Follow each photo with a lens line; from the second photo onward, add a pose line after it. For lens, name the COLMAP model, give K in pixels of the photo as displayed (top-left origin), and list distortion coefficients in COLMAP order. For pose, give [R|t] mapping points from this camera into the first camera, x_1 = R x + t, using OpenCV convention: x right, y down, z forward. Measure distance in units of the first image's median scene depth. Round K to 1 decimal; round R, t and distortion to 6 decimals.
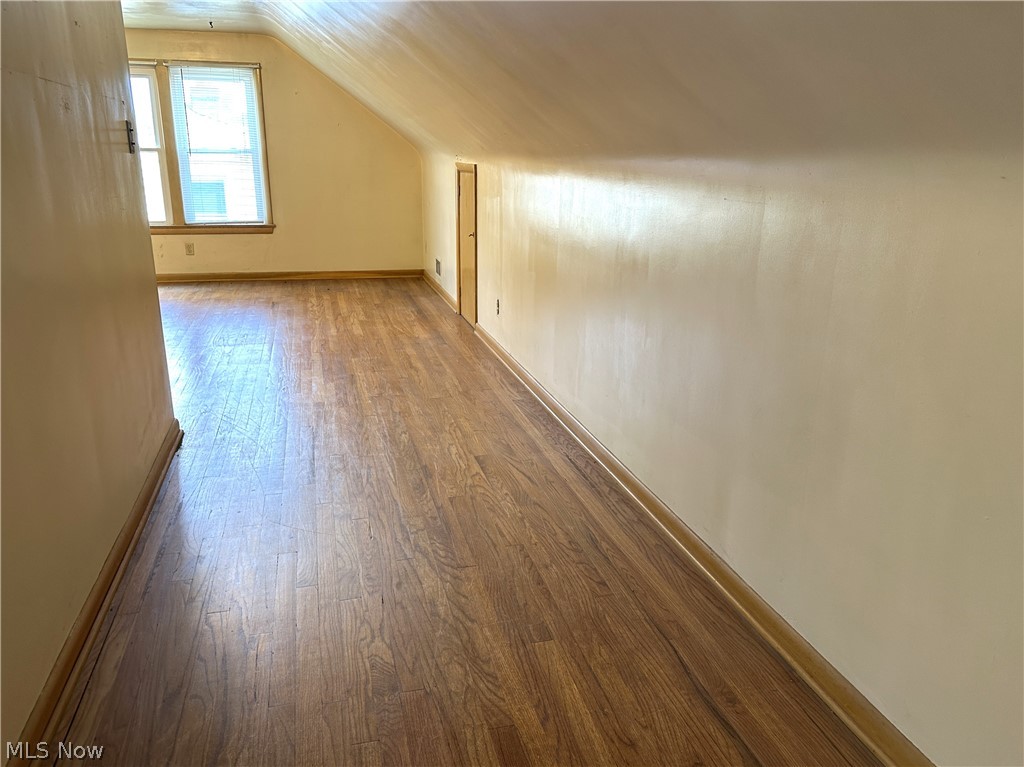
lens RADIAL K [[731.5, 0, 512.0], [0, 731.5, 383.5], [0, 0, 1]] dist [0.076652, -0.134662]
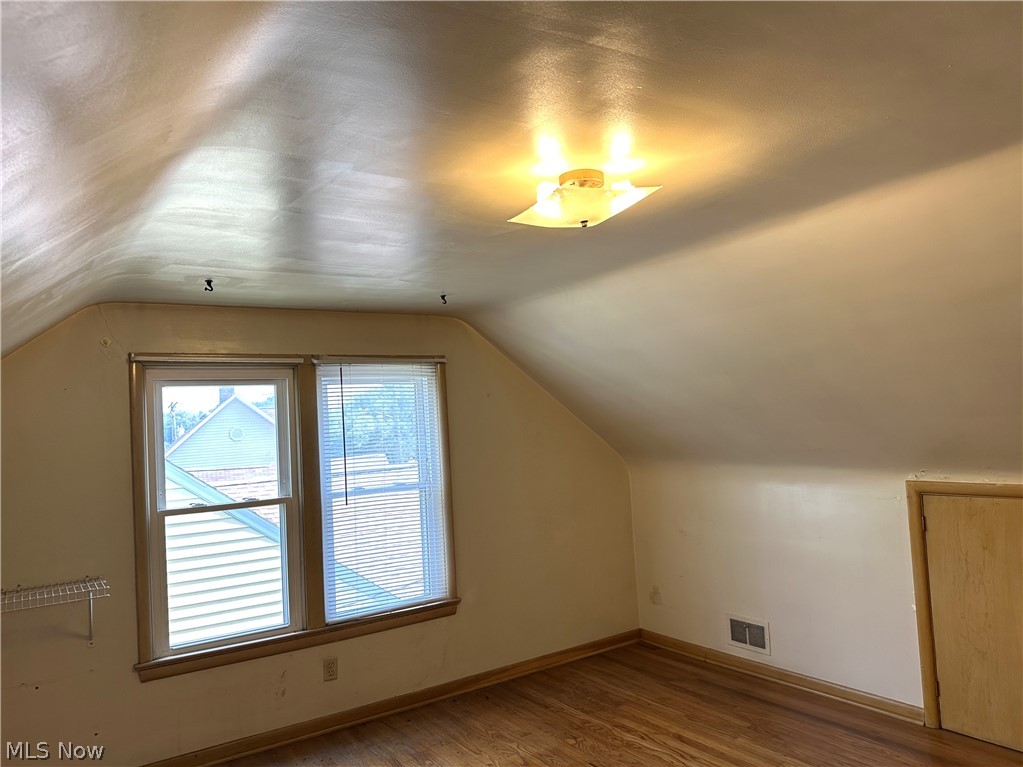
lens RADIAL K [[730.8, 0, 511.5], [0, 730.8, 383.5], [0, 0, 1]] dist [0.076652, -0.134662]
pose [[0.944295, -0.051911, 0.324980, -0.496204], [0.163768, 0.930656, -0.327201, -0.185603], [-0.285459, 0.362195, 0.887315, 0.410713]]
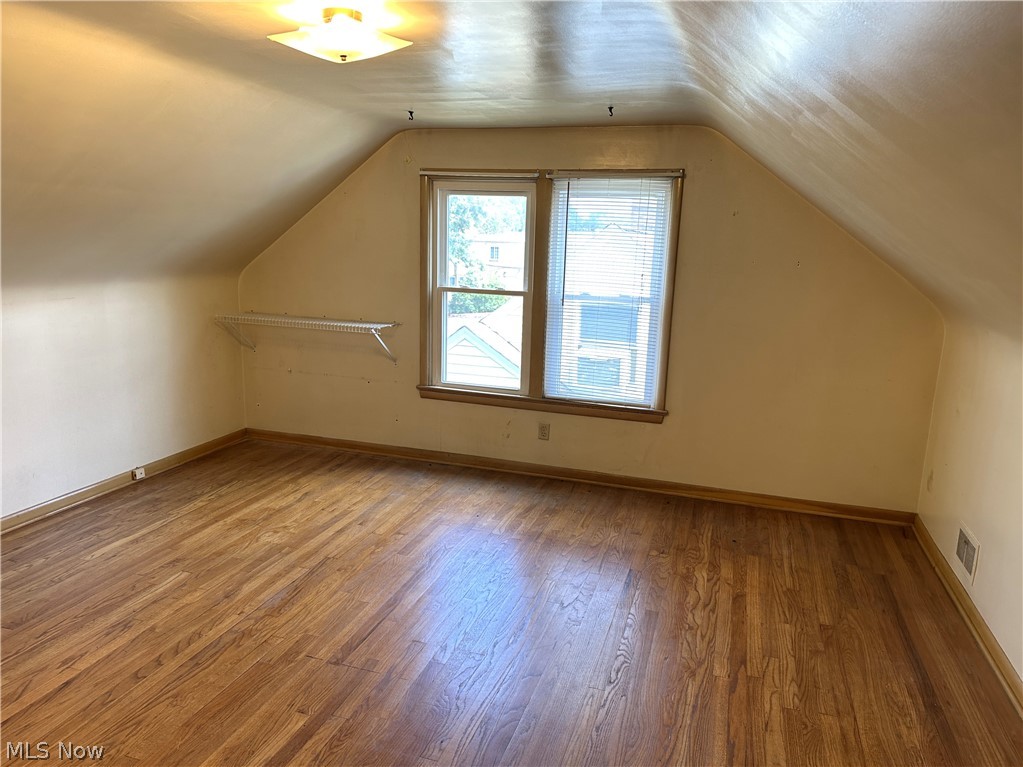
lens RADIAL K [[703.3, 0, 511.1], [0, 703.3, 389.5], [0, 0, 1]] dist [0.067276, -0.122709]
pose [[0.837809, 0.121099, -0.532364, -0.117731], [-0.179009, 0.982118, -0.058310, -0.184246], [0.515783, 0.144151, 0.844505, 0.434306]]
